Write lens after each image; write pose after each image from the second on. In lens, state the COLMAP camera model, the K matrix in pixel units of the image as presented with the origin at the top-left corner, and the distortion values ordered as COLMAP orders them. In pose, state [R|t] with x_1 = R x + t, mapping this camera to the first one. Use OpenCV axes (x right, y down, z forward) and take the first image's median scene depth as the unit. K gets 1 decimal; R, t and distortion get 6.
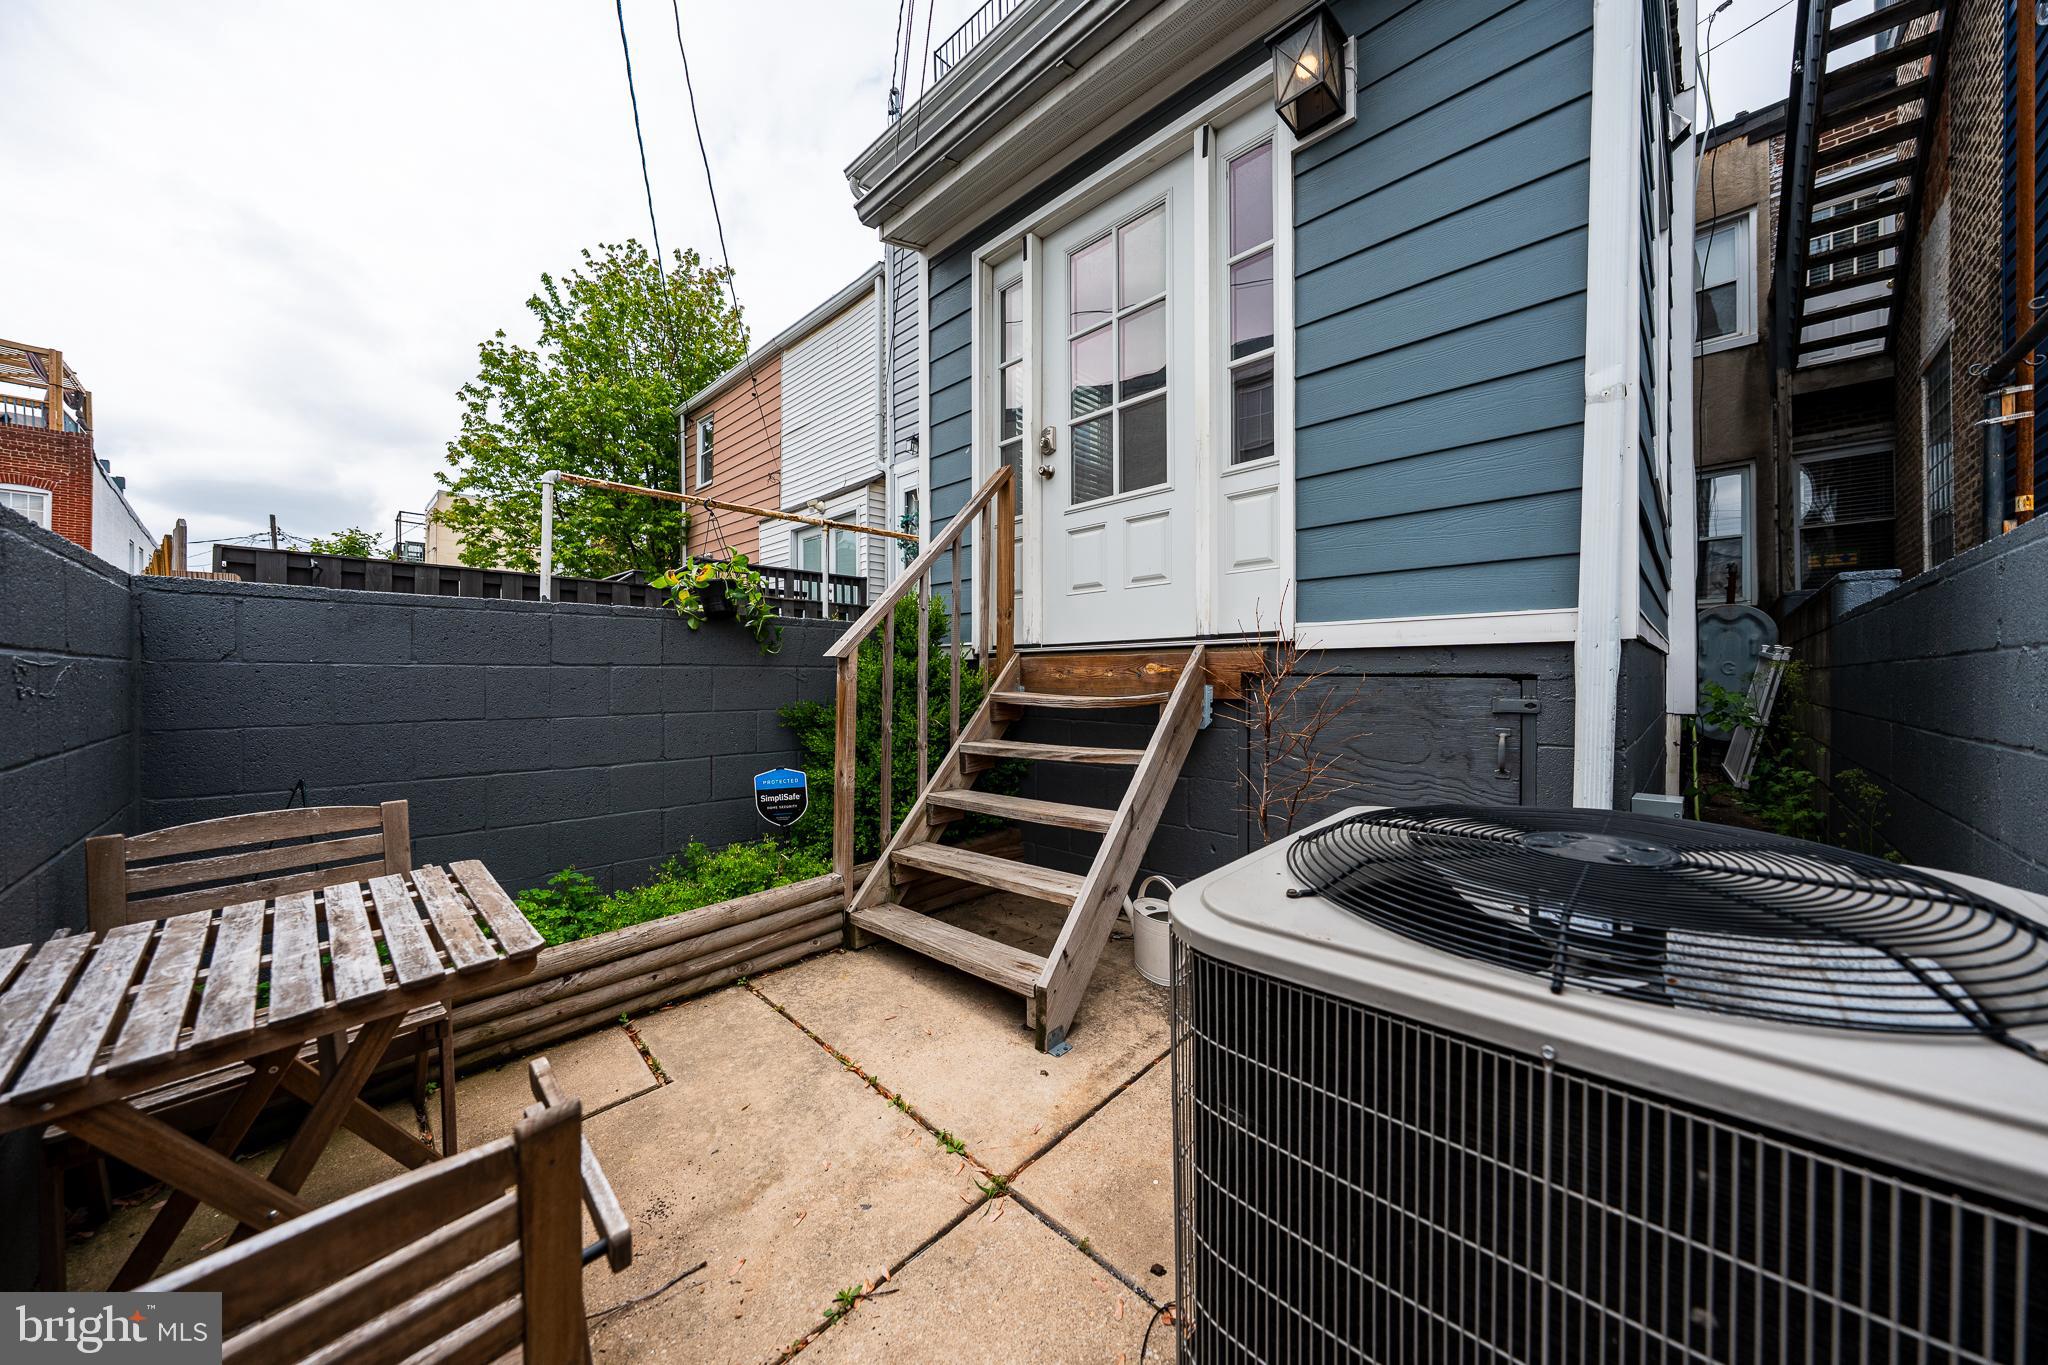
lens RADIAL K [[685.1, 0, 1036.1], [0, 685.1, 686.4], [0, 0, 1]] dist [-0.006481, -0.000068]
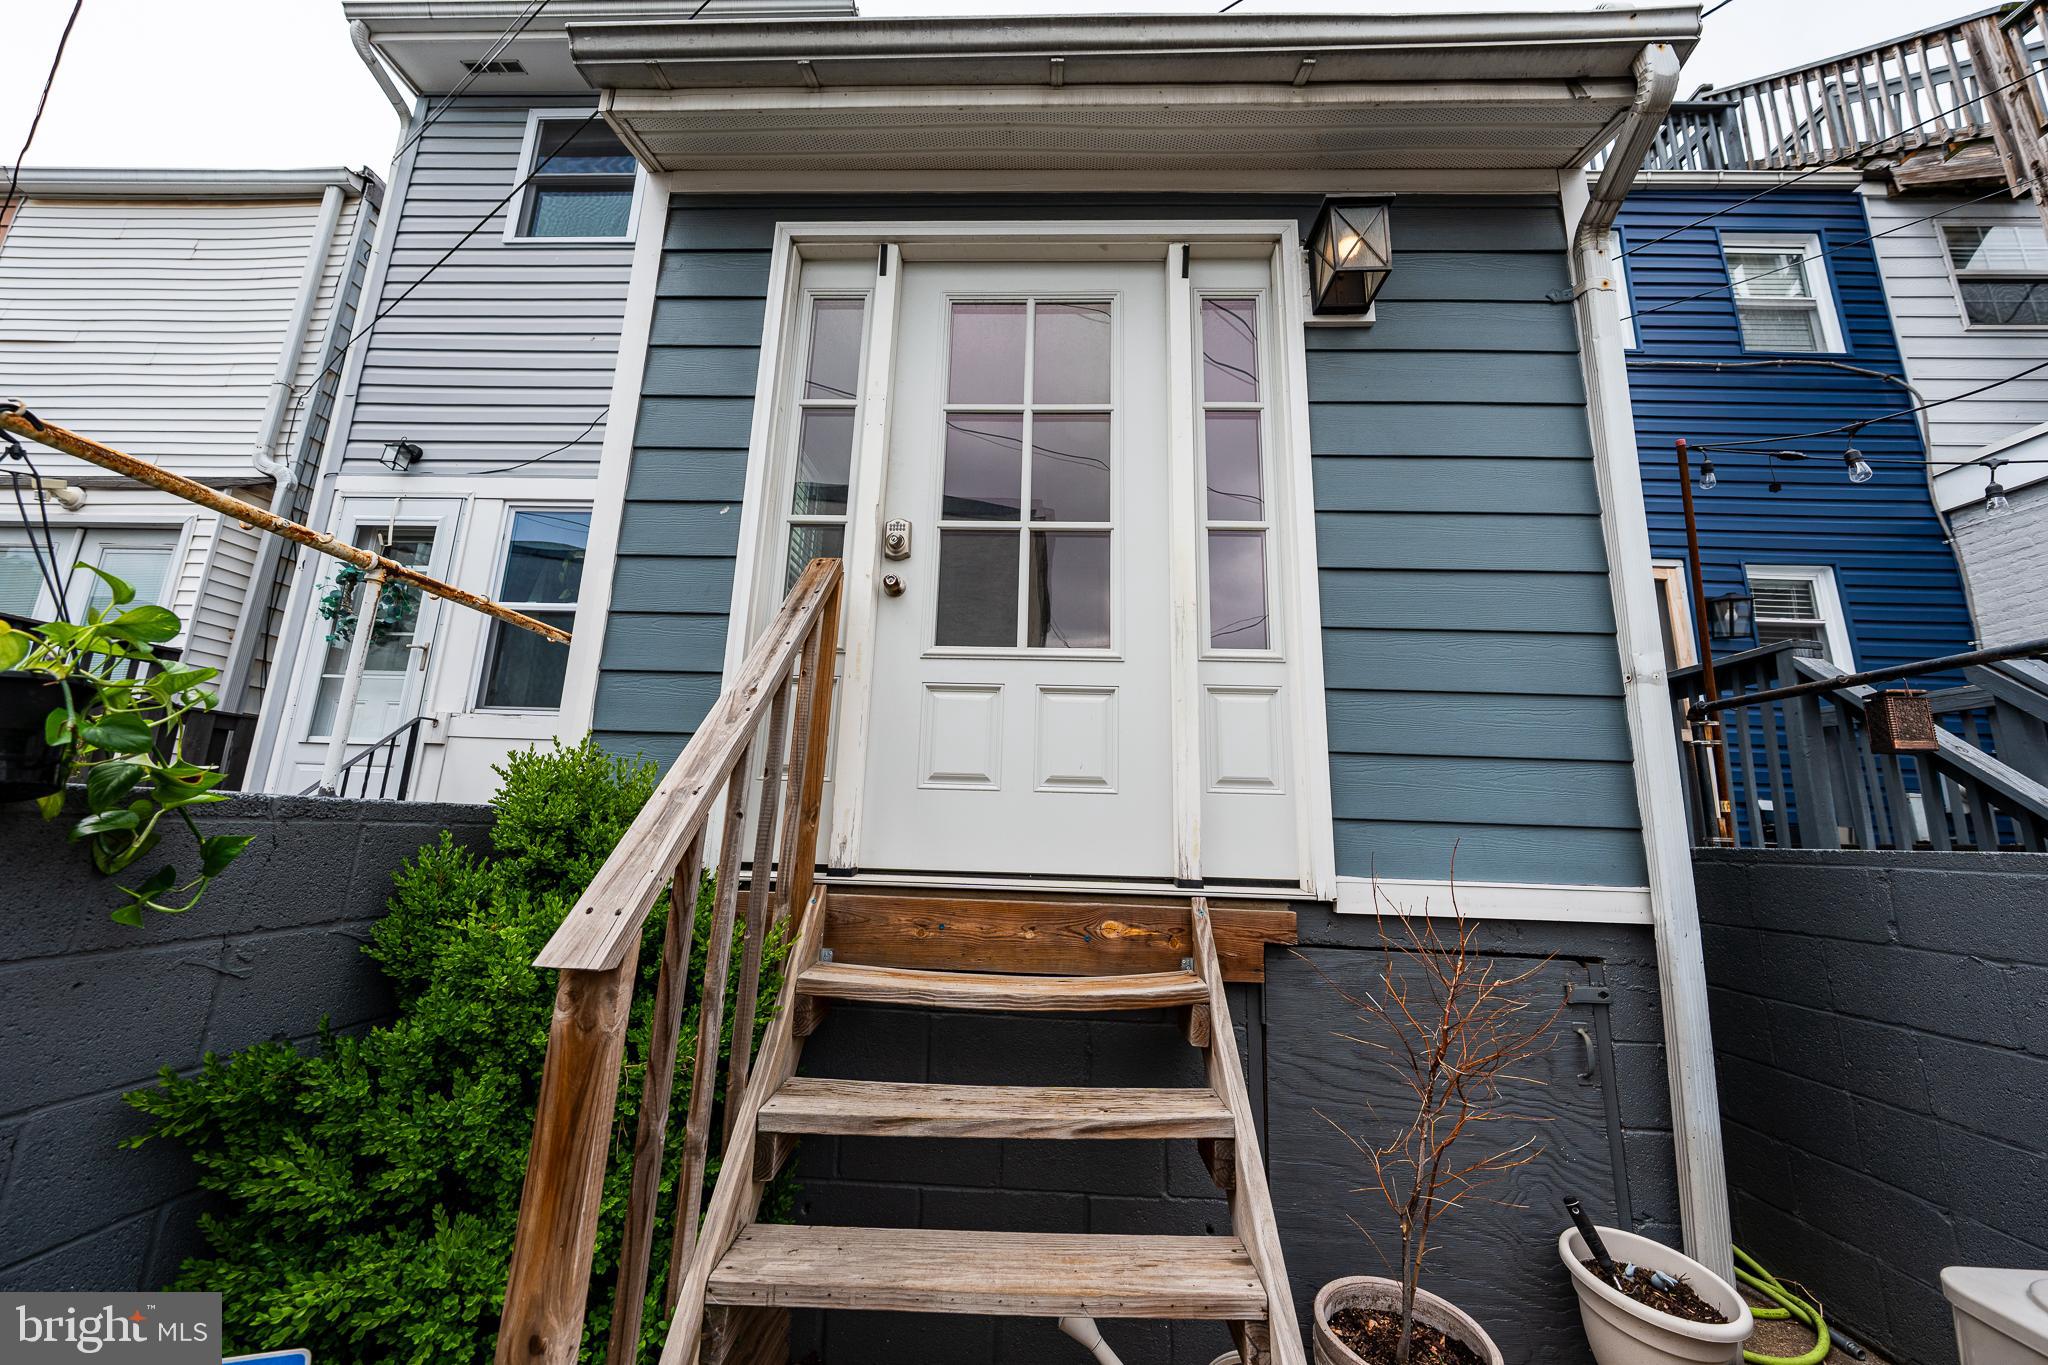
lens RADIAL K [[721.5, 0, 1024.4], [0, 721.5, 687.8], [0, 0, 1]] dist [-0.002677, -0.000129]
pose [[0.750091, 0.156828, 0.642471, -0.339954], [-0.027086, 0.977946, -0.207095, -0.099285], [-0.660780, 0.137938, 0.737796, 0.502439]]
